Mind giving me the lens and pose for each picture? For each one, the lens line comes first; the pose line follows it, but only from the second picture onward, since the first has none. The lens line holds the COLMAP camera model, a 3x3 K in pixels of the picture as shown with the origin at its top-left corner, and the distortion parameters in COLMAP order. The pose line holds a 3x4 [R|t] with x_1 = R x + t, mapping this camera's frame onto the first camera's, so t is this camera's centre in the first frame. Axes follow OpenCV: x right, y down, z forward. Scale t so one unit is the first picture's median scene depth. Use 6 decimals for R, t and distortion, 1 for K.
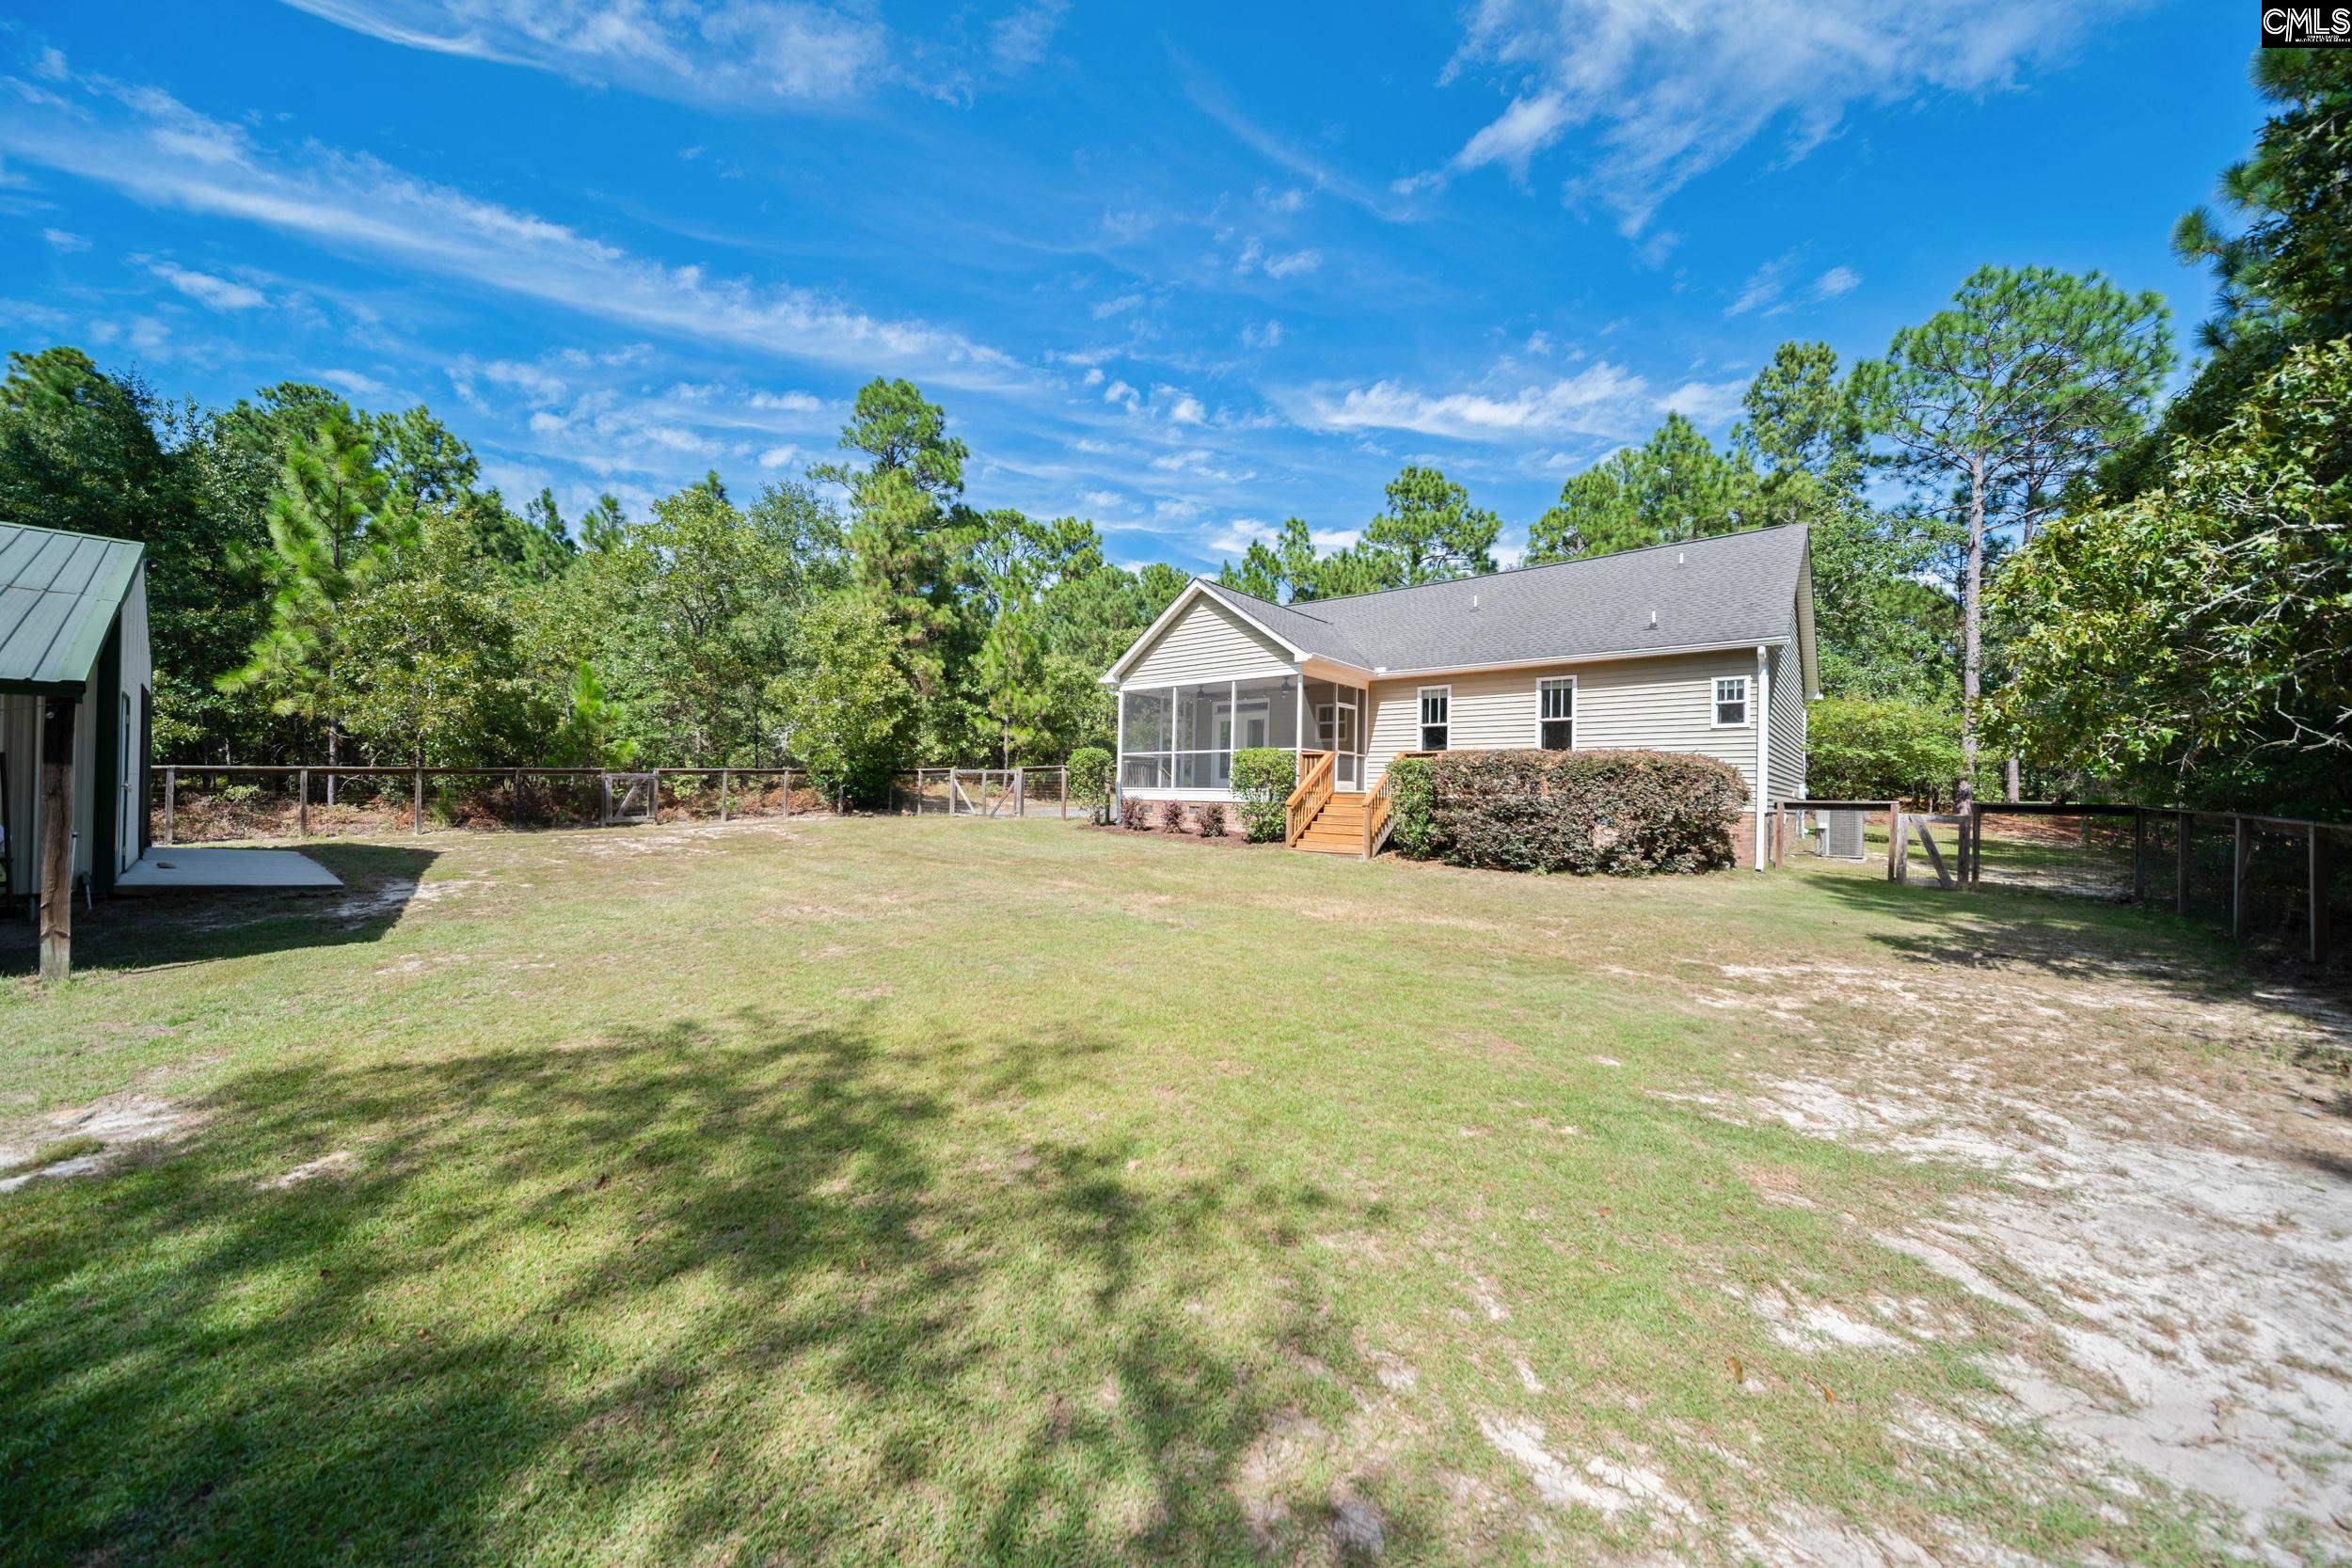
lens RADIAL K [[820.0, 0, 1173.8], [0, 820.0, 781.6], [0, 0, 1]] dist [-0.002022, -0.000367]
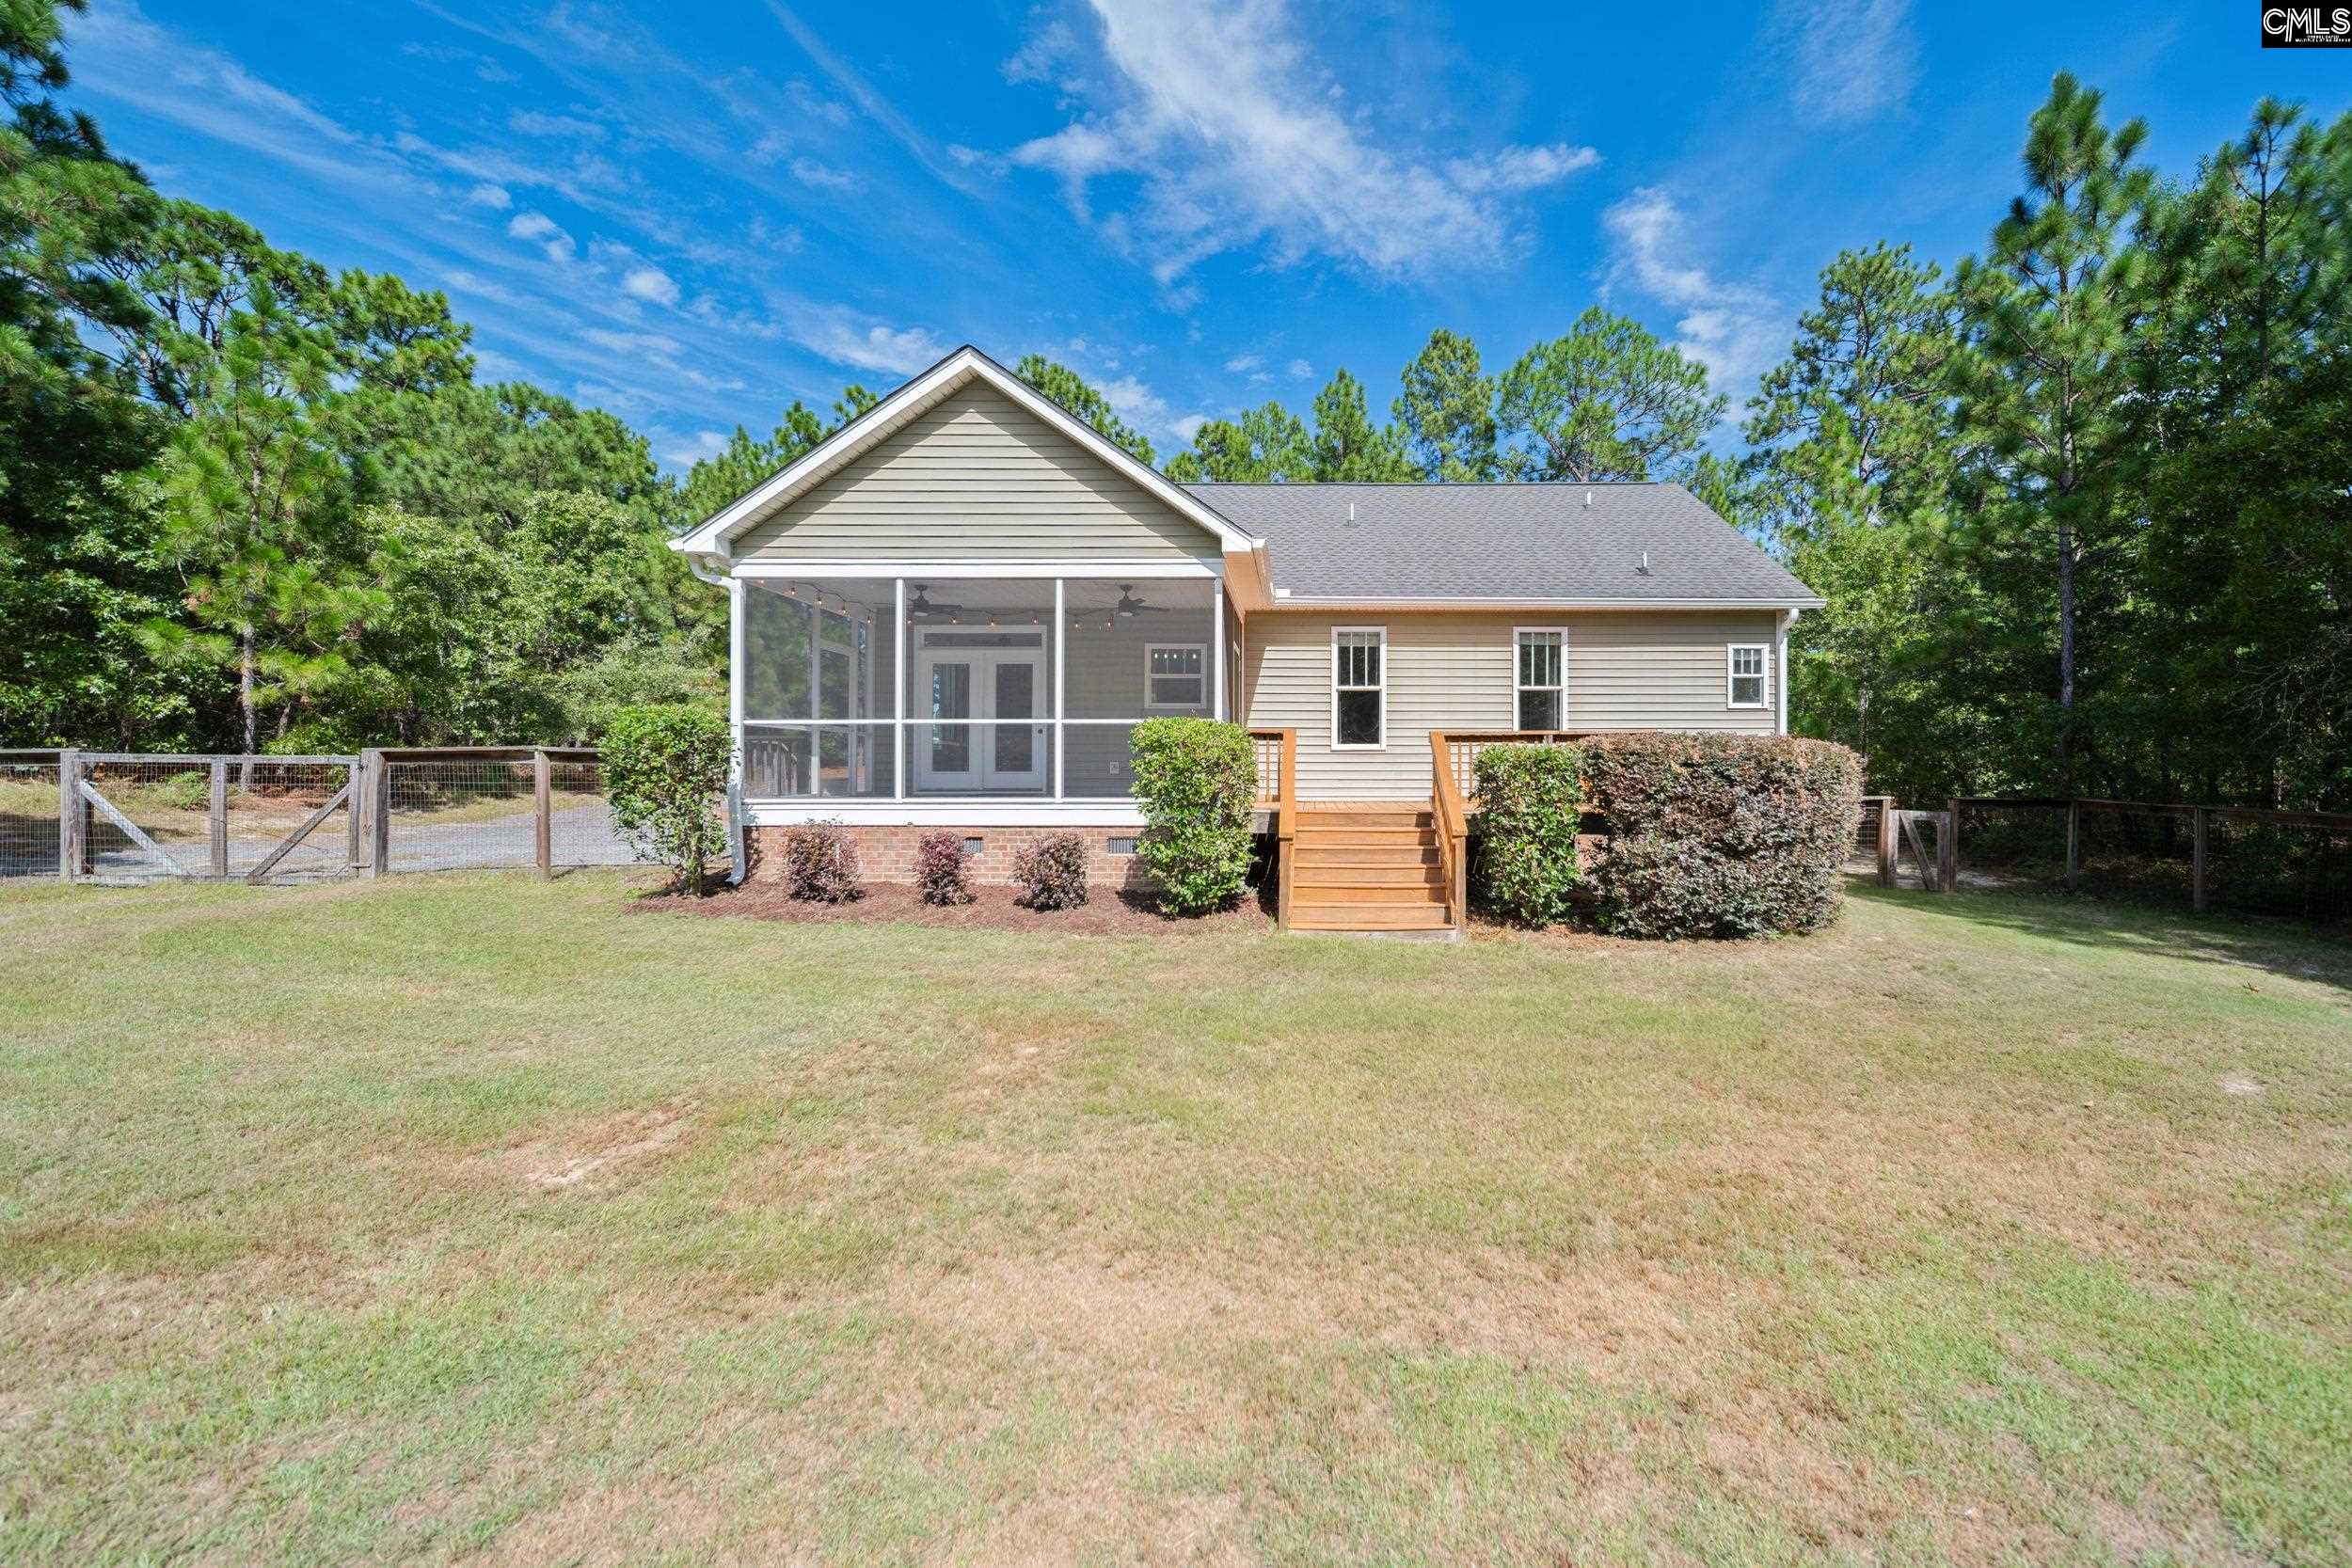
lens RADIAL K [[820.0, 0, 1232.0], [0, 820.0, 767.7], [0, 0, 1]] dist [-0.002022, -0.000367]
pose [[0.751225, -0.016901, 0.659830, -0.154572], [0.002759, 0.999744, 0.022465, -0.018331], [-0.660040, -0.015056, 0.751079, 0.497852]]
